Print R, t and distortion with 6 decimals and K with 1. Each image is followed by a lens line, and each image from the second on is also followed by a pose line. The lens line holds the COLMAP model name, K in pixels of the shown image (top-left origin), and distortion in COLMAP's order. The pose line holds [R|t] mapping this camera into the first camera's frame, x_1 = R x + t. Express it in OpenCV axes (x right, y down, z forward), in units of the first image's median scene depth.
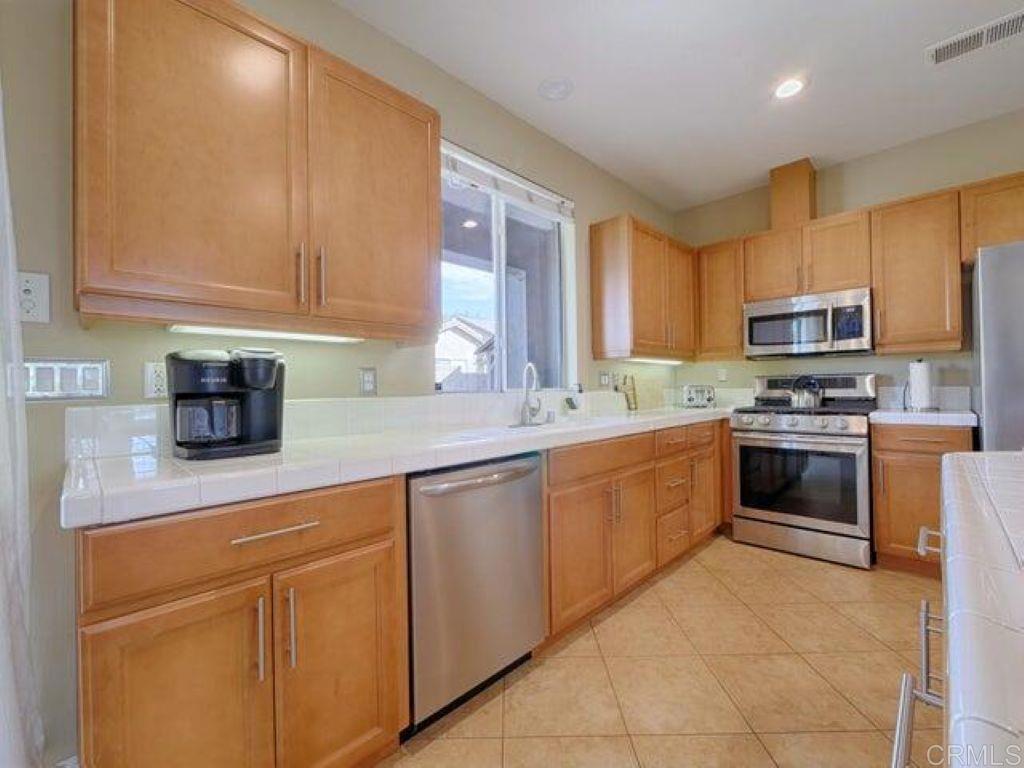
lens RADIAL K [[432.0, 0, 512.0], [0, 432.0, 384.0], [0, 0, 1]] dist [-0.003464, -0.000478]
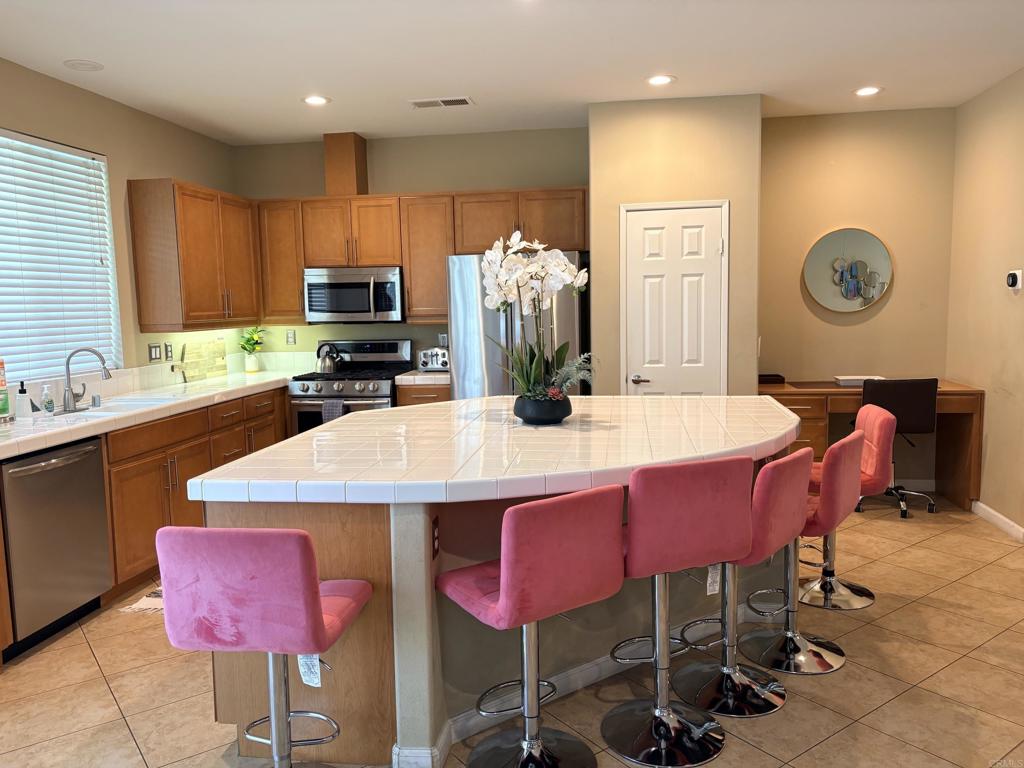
lens RADIAL K [[780.8, 0, 510.5], [0, 780.8, 385.7], [0, 0, 1]] dist [0.030166, -0.005203]
pose [[0.805029, -0.065484, 0.589610, -0.181461], [0.002688, 0.994281, 0.106759, -0.128505], [-0.593229, -0.084359, 0.800601, -0.861520]]
